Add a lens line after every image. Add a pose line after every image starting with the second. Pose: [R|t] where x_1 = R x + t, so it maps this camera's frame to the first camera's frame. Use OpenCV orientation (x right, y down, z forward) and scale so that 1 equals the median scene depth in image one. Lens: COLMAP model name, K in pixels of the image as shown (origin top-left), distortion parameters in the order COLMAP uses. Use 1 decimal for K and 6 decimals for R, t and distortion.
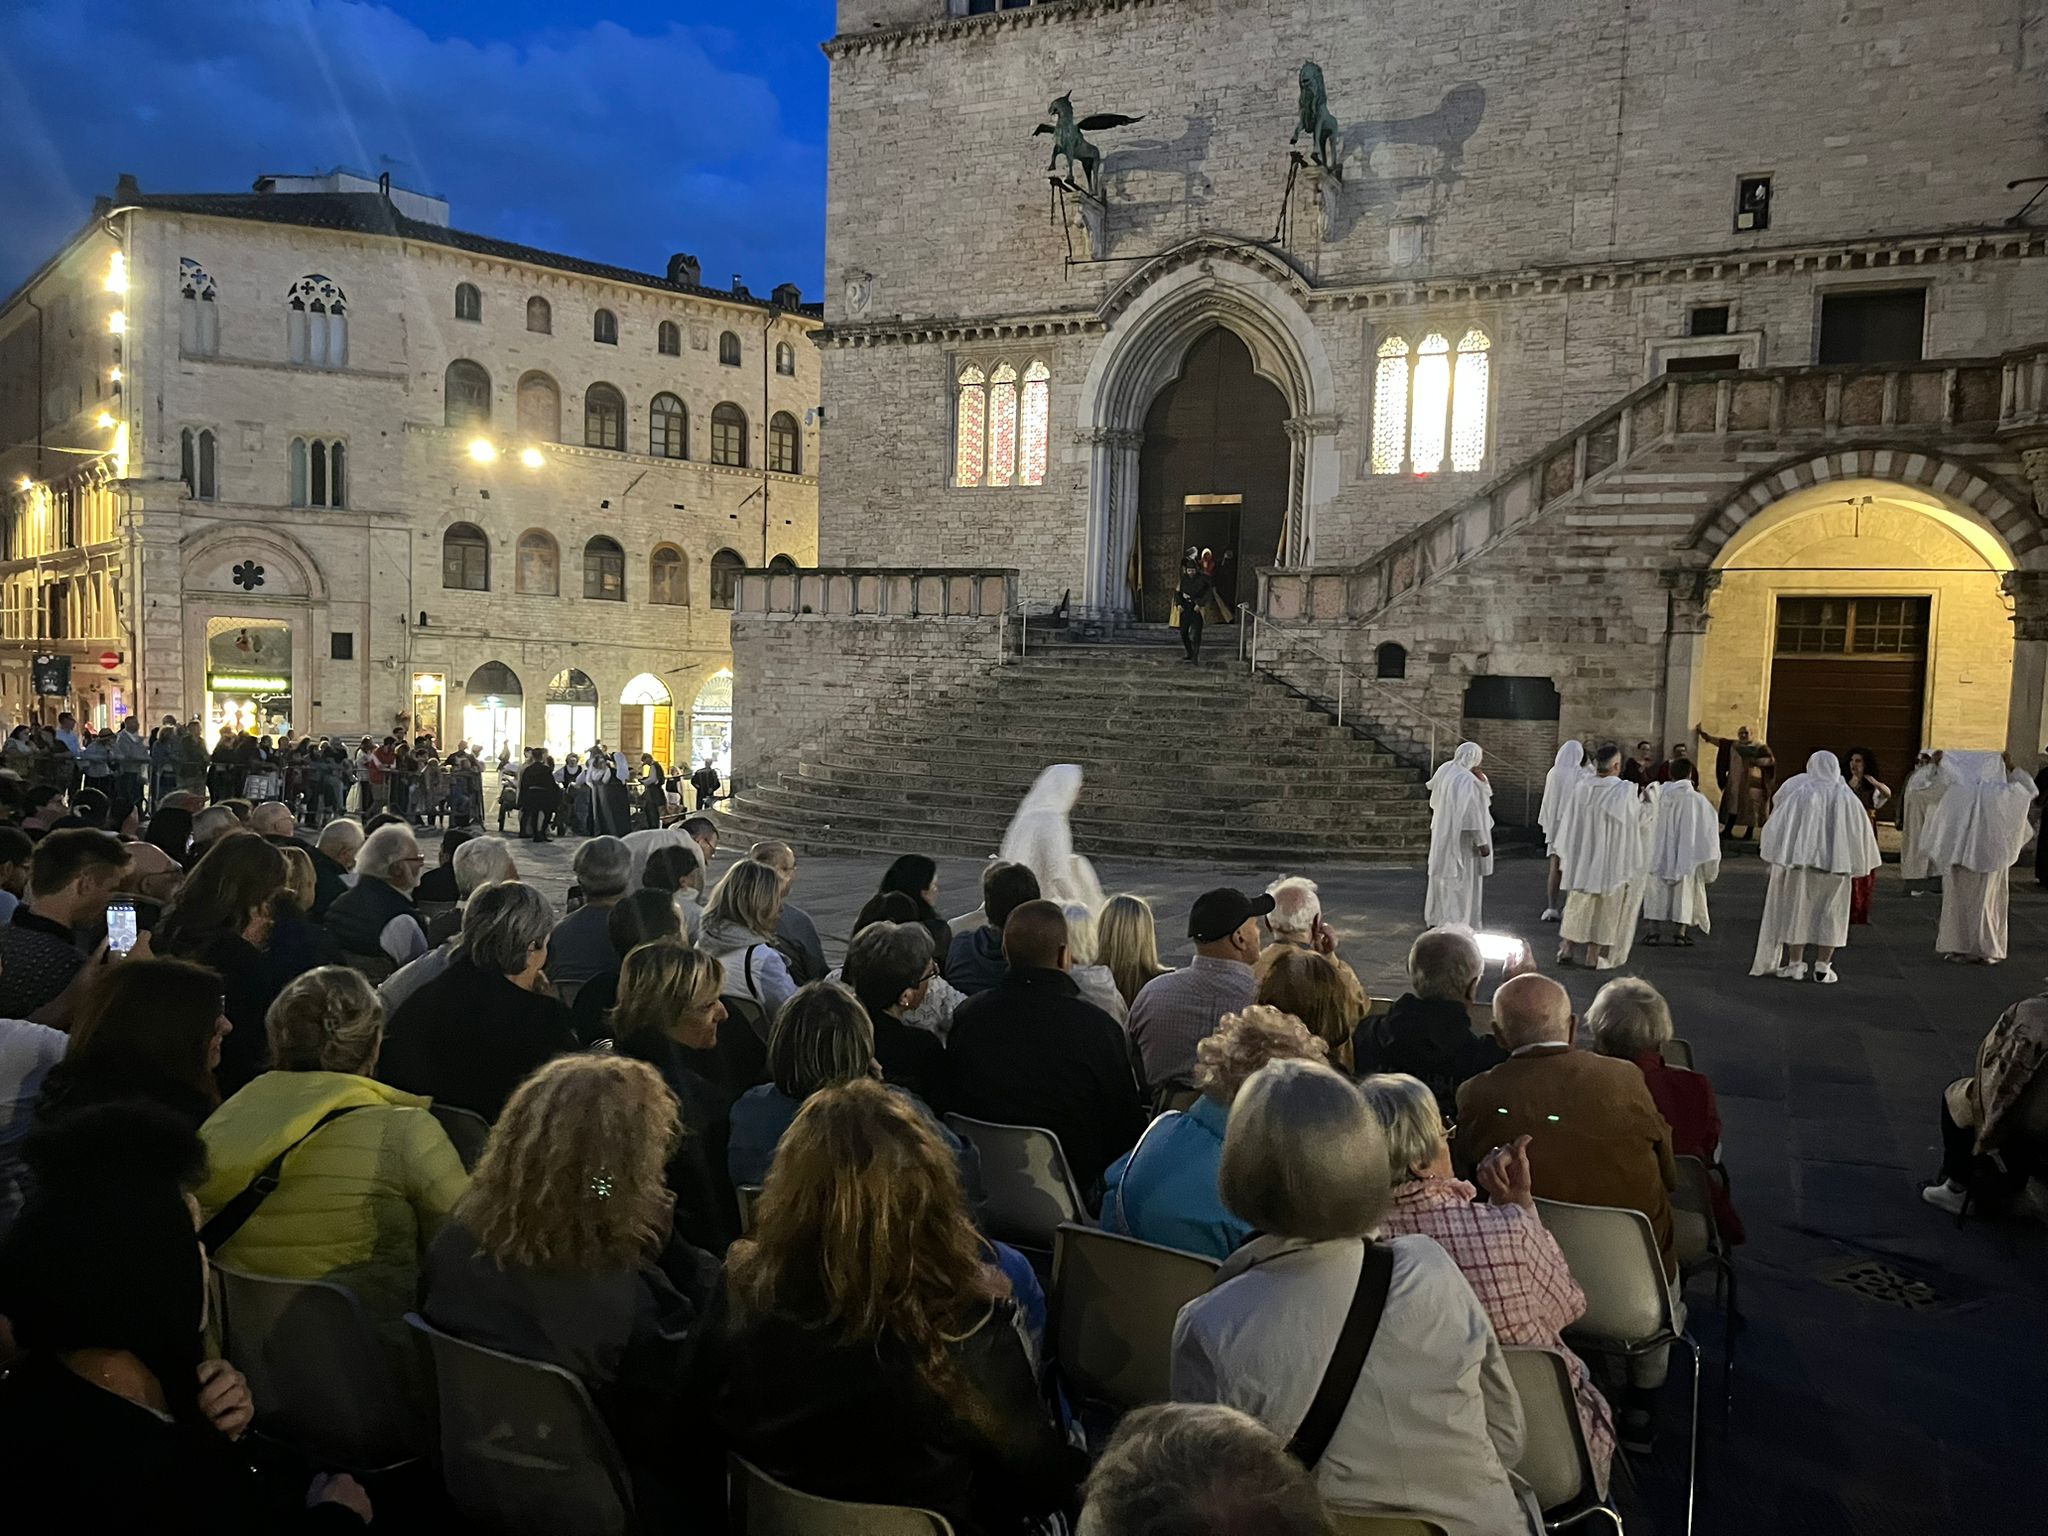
lens RADIAL K [[1532.6, 0, 1028.7], [0, 1532.6, 781.9], [0, 0, 1]] dist [0.064900, -0.085848]
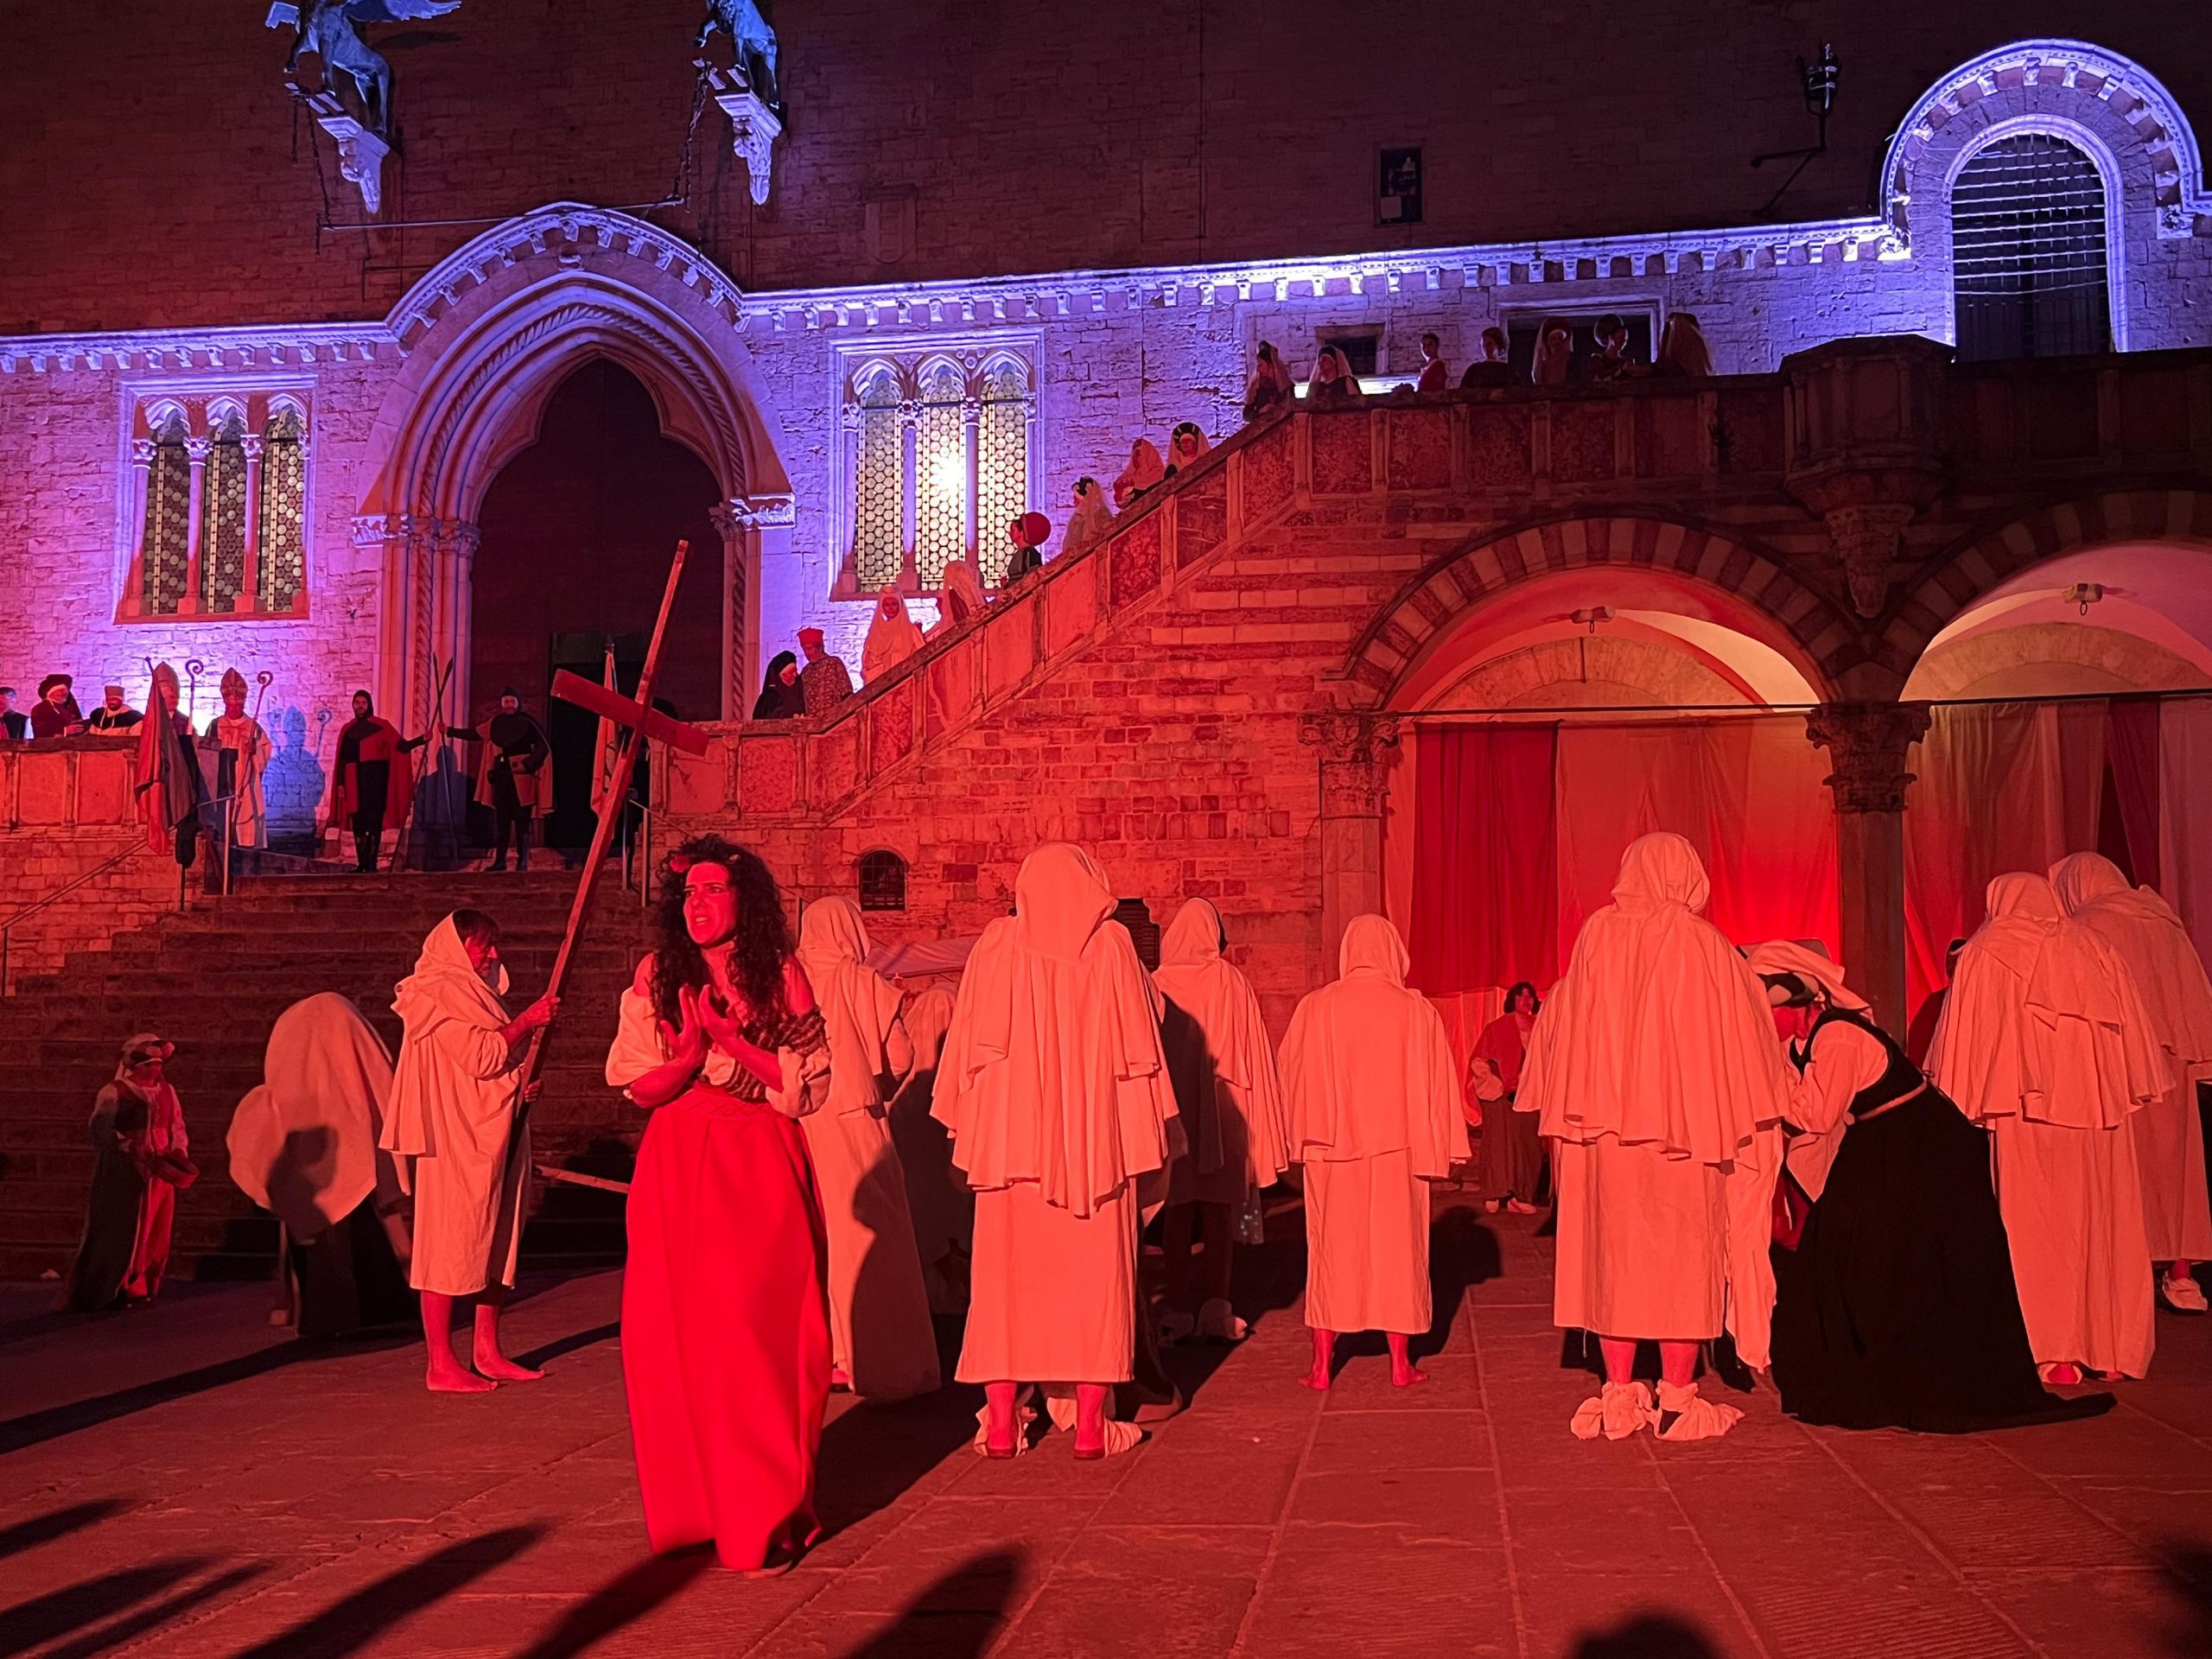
lens RADIAL K [[2124.6, 0, 1090.0], [0, 2124.6, 842.1], [0, 0, 1]] dist [0.033965, 0.000000]
pose [[0.959731, -0.008328, 0.280797, 0.093662], [0.048729, 0.989343, -0.137208, 0.020795], [-0.276662, 0.145365, 0.949909, 0.238722]]
